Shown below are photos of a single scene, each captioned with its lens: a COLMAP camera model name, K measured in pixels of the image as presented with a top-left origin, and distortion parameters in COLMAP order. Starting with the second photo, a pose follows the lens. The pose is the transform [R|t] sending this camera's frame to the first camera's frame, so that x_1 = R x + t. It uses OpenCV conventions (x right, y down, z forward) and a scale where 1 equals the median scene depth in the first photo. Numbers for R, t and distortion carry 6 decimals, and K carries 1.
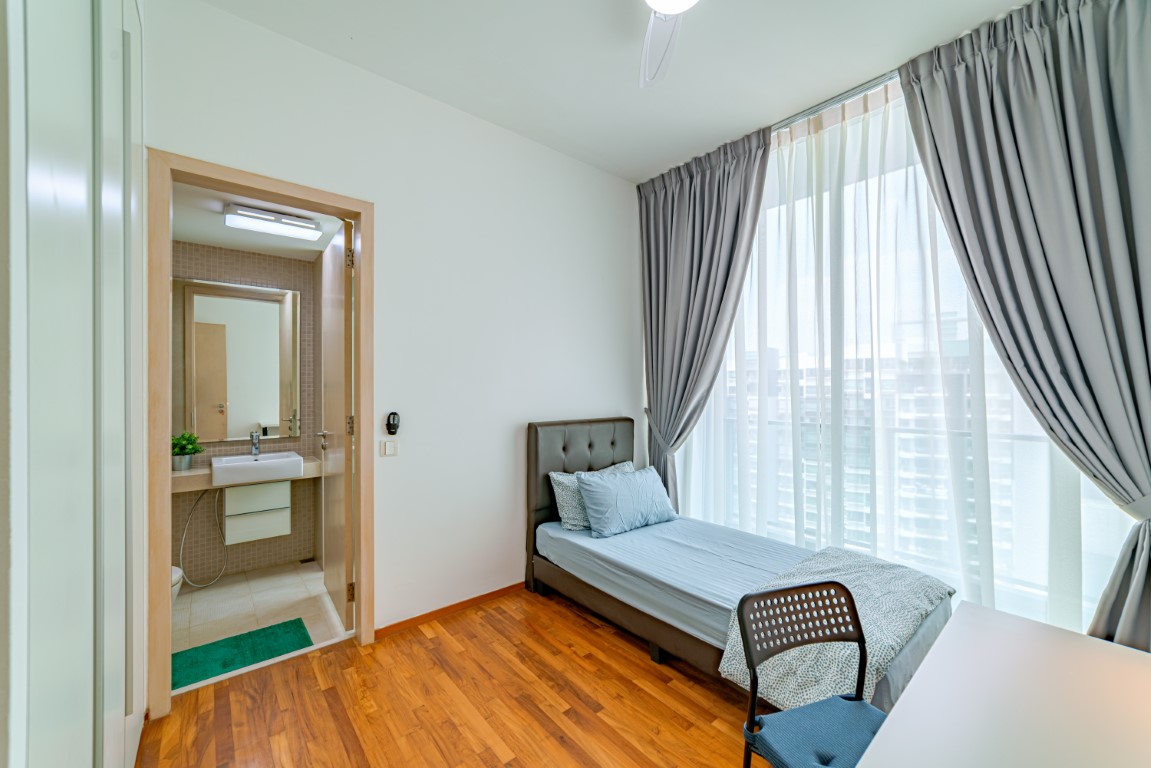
lens RADIAL K [[429.3, 0, 575.5], [0, 429.3, 384.0], [0, 0, 1]] dist [-0.001072, -0.000097]
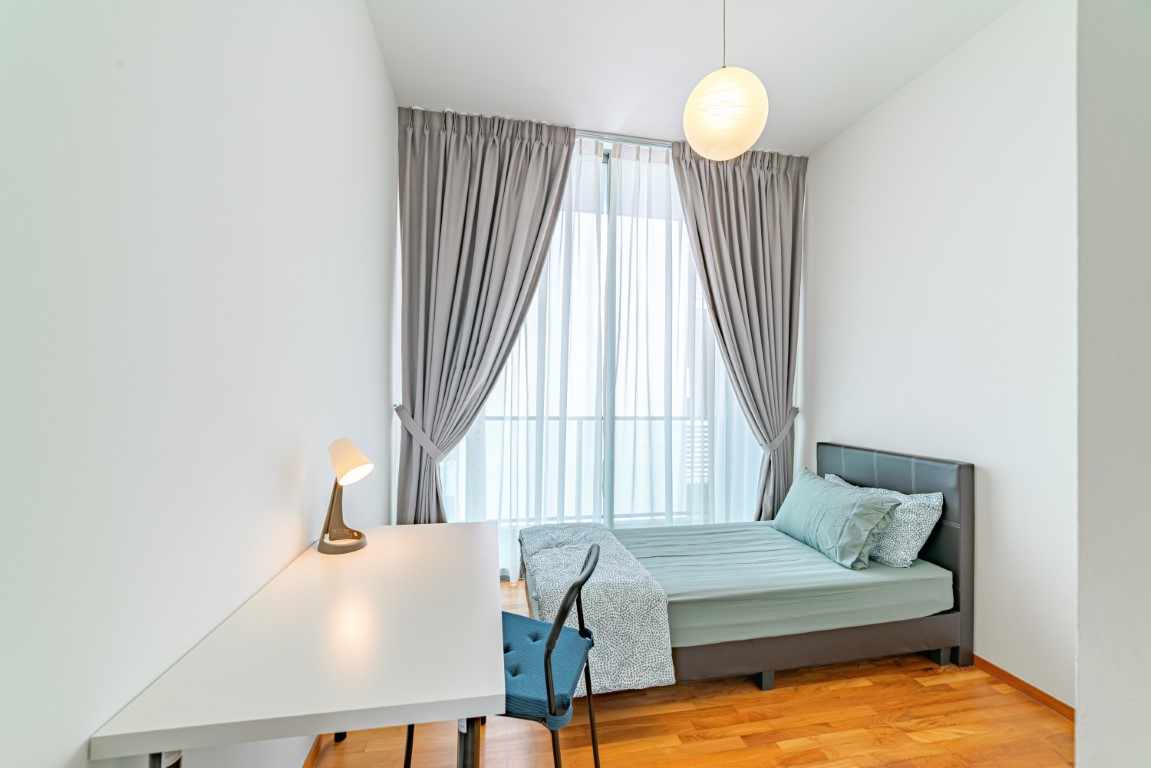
lens RADIAL K [[429.3, 0, 575.5], [0, 429.3, 384.0], [0, 0, 1]] dist [-0.001072, -0.000097]
pose [[0.505331, 0.007996, 0.862889, -0.427457], [-0.019164, 0.999814, 0.001958, 0.003059], [-0.862713, -0.017526, 0.505390, 0.473667]]
